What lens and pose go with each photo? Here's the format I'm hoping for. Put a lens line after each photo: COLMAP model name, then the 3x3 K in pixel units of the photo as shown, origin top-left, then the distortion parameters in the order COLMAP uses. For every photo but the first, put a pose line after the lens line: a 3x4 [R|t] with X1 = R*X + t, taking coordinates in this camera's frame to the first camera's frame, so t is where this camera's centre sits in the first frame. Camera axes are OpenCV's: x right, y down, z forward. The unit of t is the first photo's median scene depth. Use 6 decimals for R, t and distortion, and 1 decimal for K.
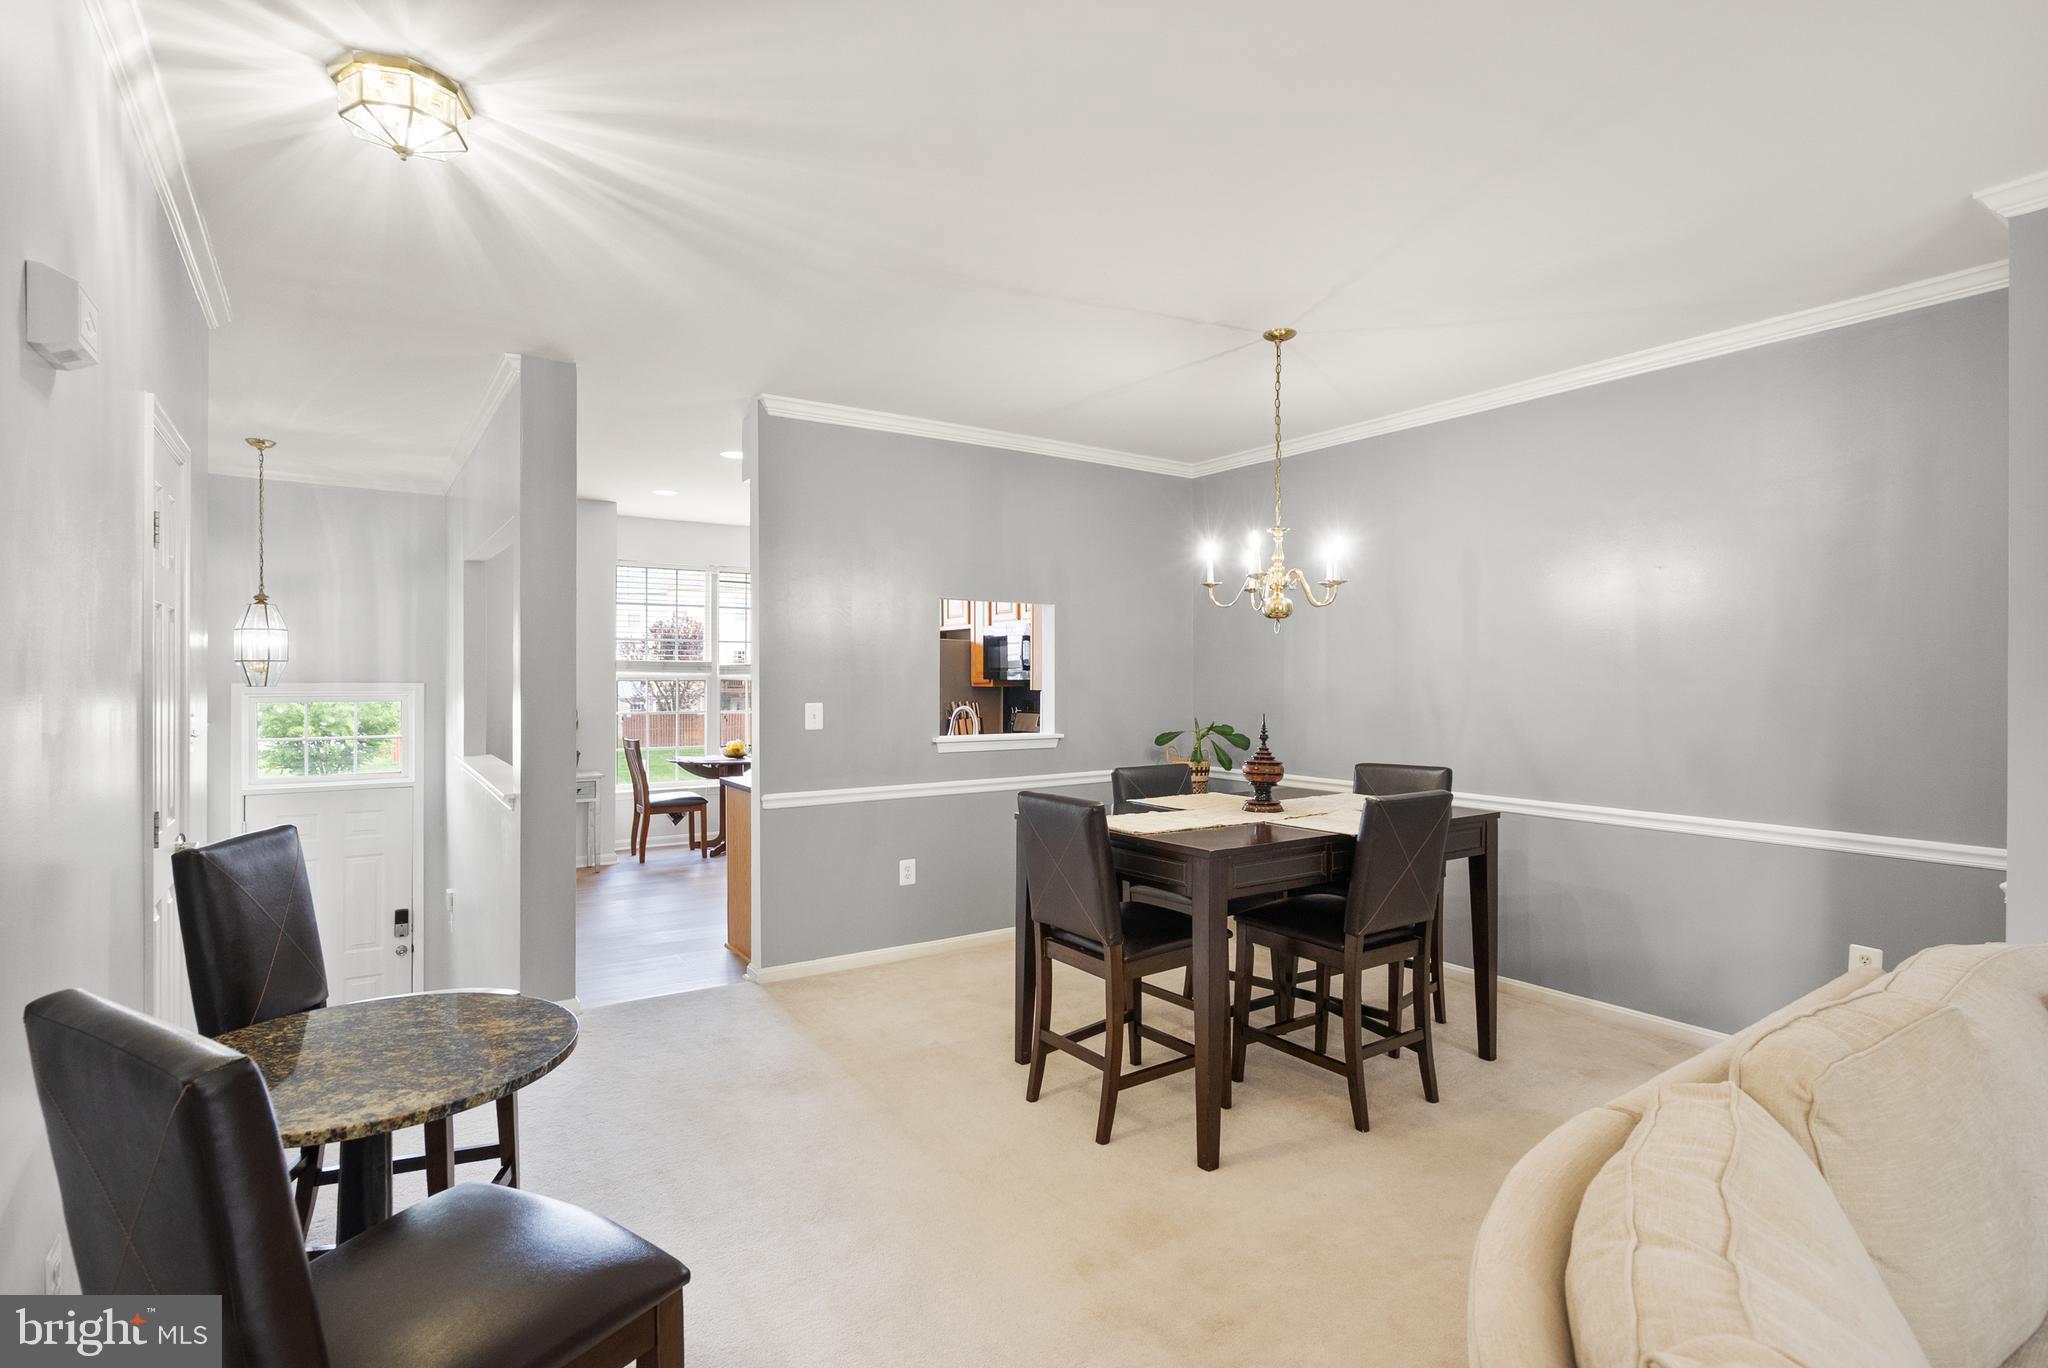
lens RADIAL K [[993.0, 0, 1026.6], [0, 993.0, 701.4], [0, 0, 1]] dist [0.002146, 0.000117]
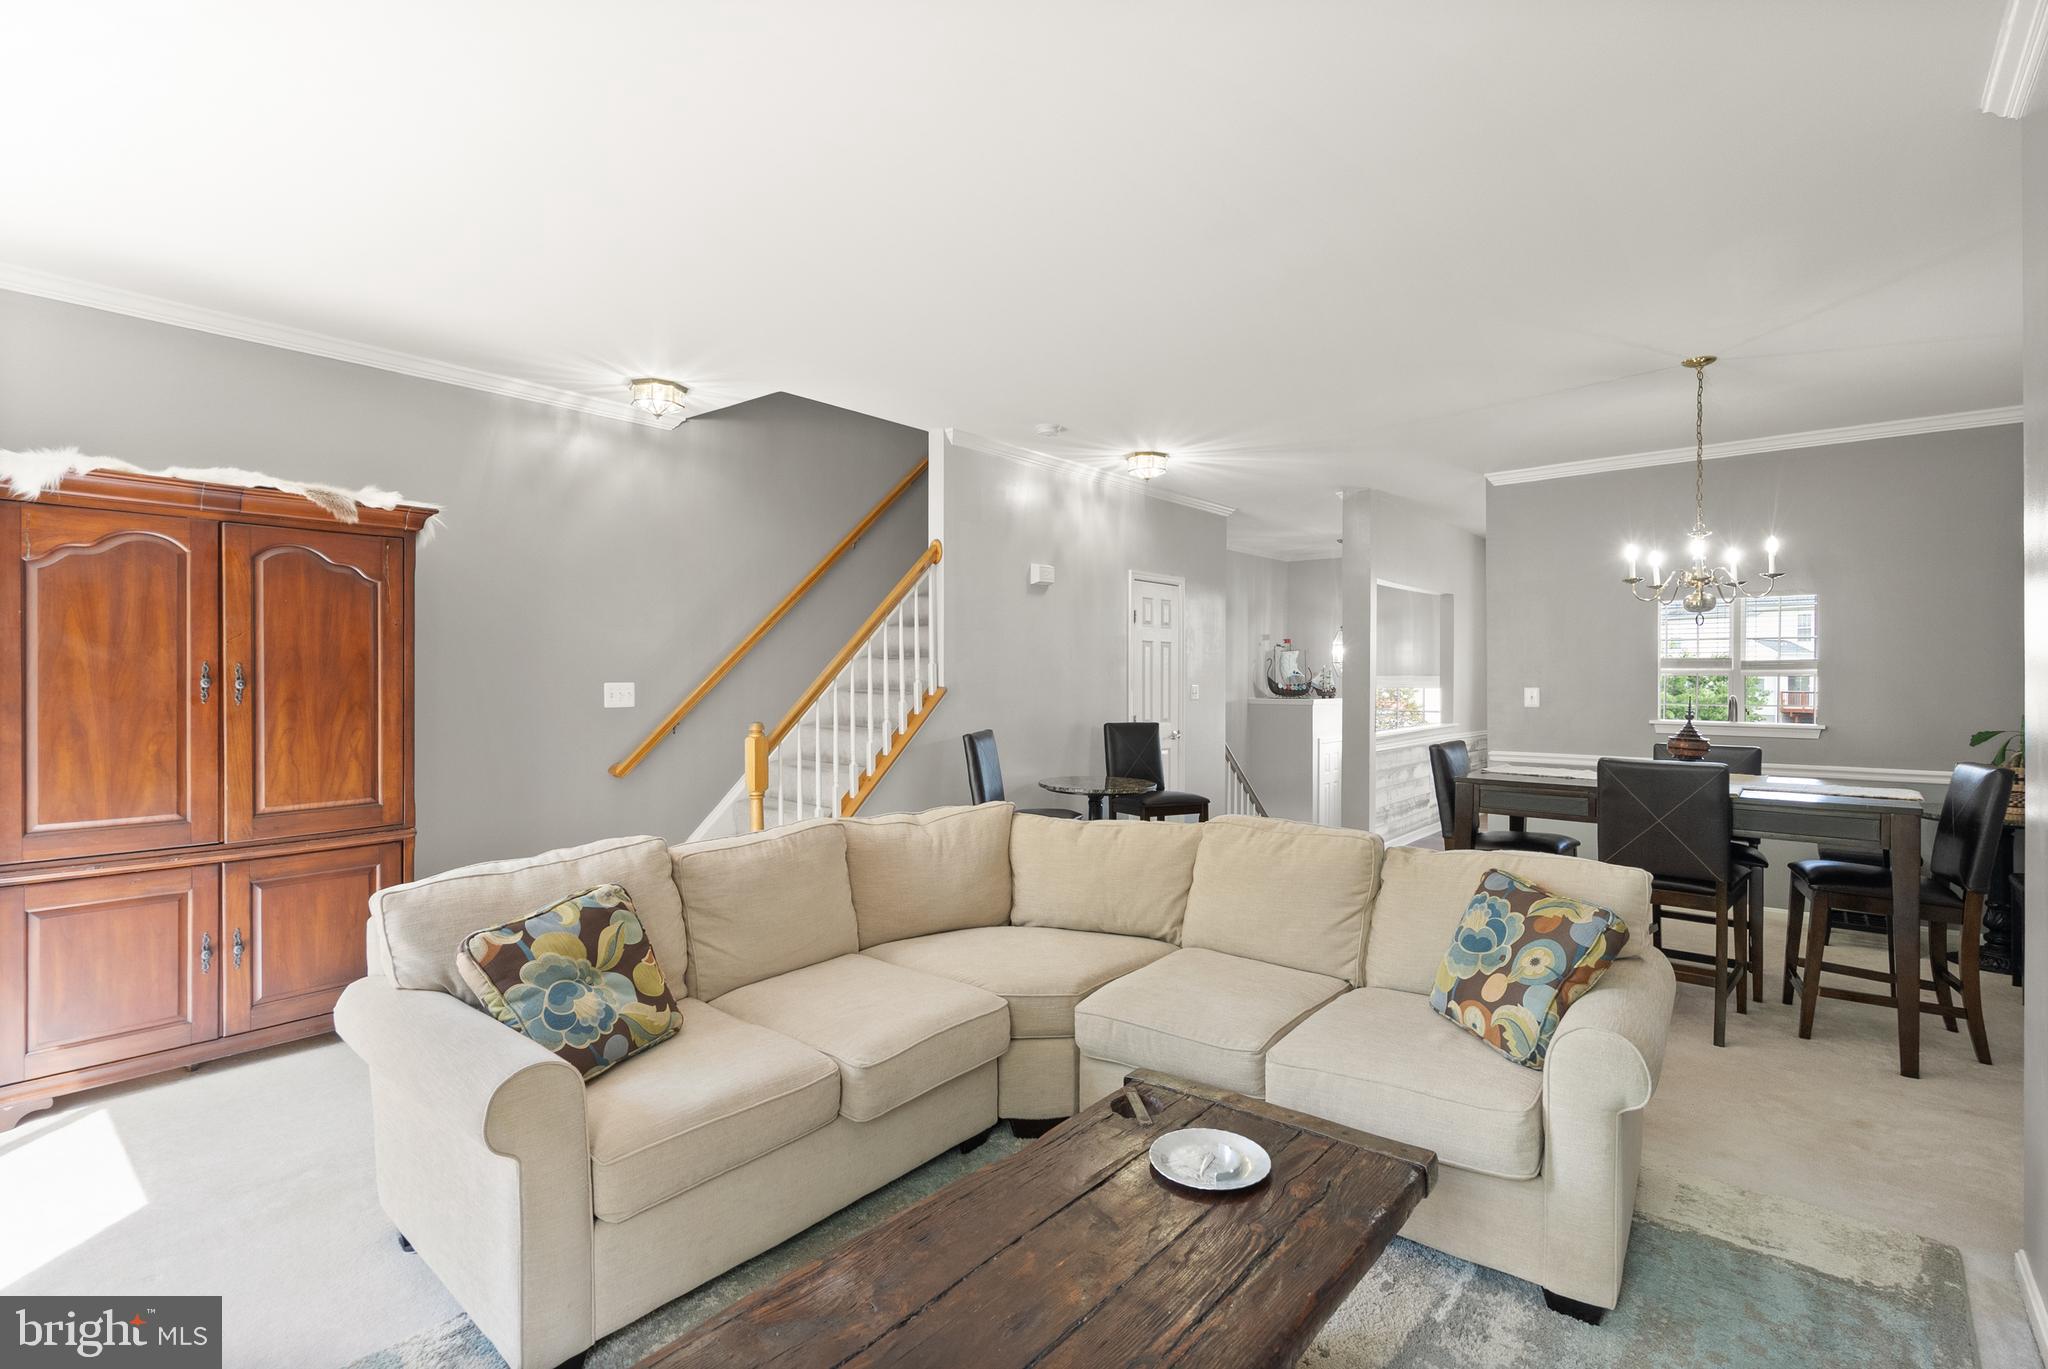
lens RADIAL K [[967.1, 0, 1024.0], [0, 967.1, 684.5], [0, 0, 1]] dist [0.003161, 0.000229]
pose [[0.262308, 0.007894, -0.964952, 0.743506], [-0.026158, 0.999657, 0.001067, 0.011773], [0.964630, 0.024961, 0.262424, -0.013444]]
